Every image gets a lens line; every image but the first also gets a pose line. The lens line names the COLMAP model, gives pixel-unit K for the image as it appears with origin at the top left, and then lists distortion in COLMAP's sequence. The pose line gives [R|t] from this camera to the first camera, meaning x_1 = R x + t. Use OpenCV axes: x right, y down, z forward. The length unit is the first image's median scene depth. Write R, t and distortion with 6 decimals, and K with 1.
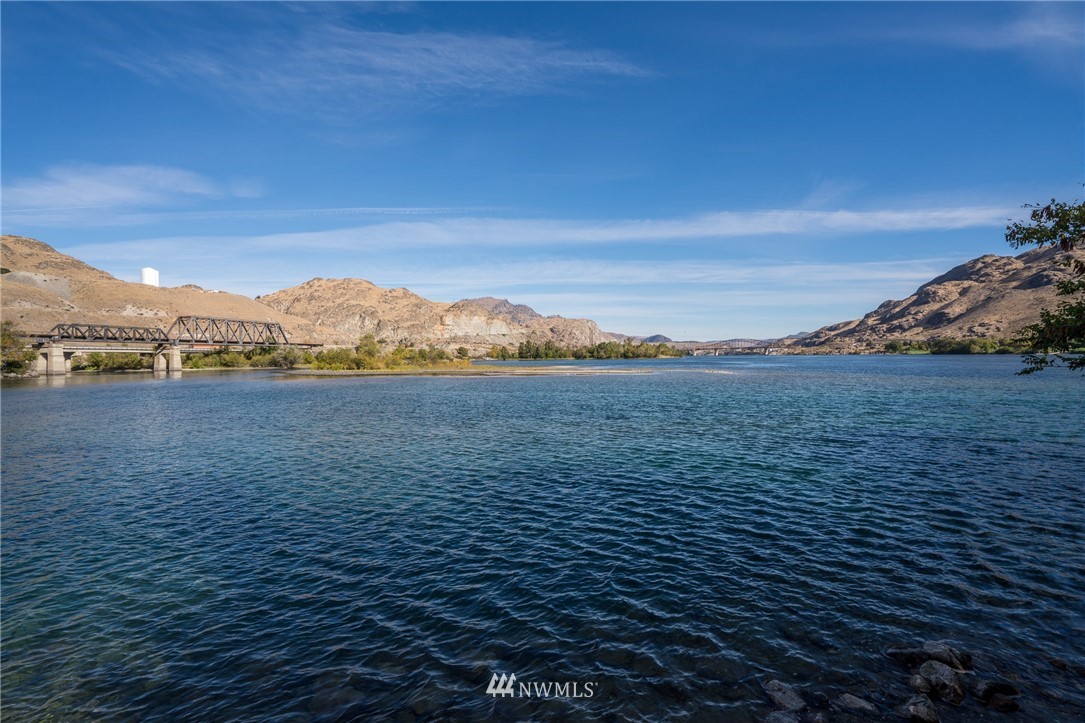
lens RADIAL K [[519.4, 0, 542.5], [0, 519.4, 361.5], [0, 0, 1]] dist [-0.050101, 0.029897]
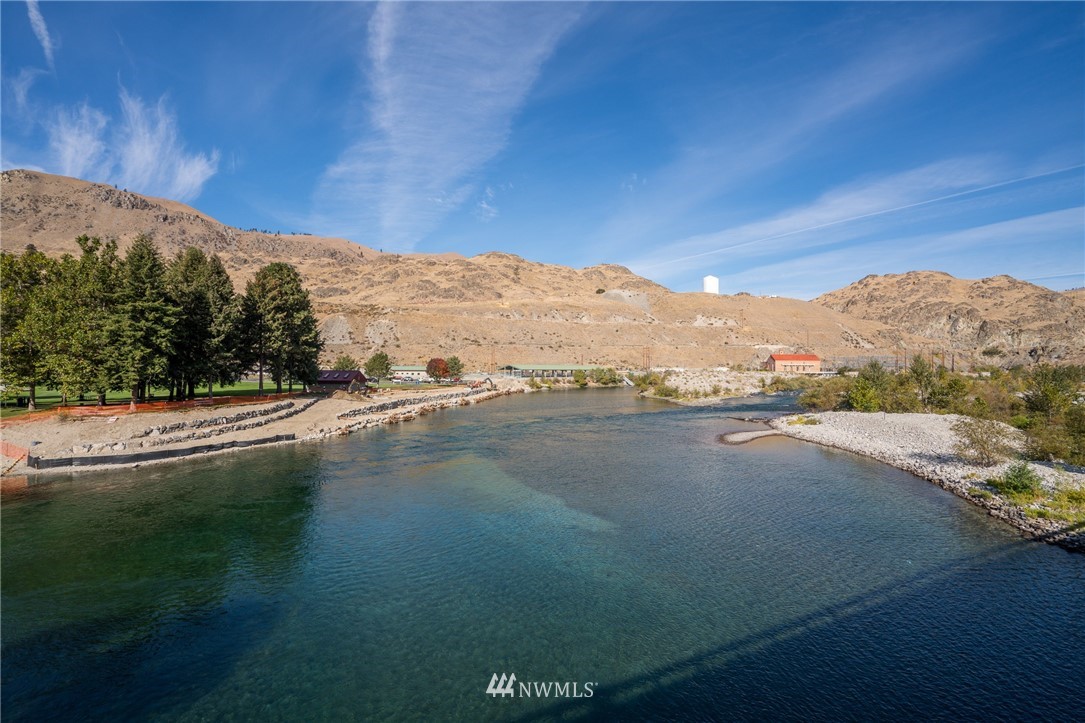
lens RADIAL K [[519.4, 0, 542.5], [0, 519.4, 361.5], [0, 0, 1]] dist [-0.050101, 0.029897]
pose [[0.625596, -0.005181, -0.780130, -0.223407], [-0.017558, 0.999631, -0.020719, -0.003794], [0.779950, 0.026659, 0.625274, 0.175095]]
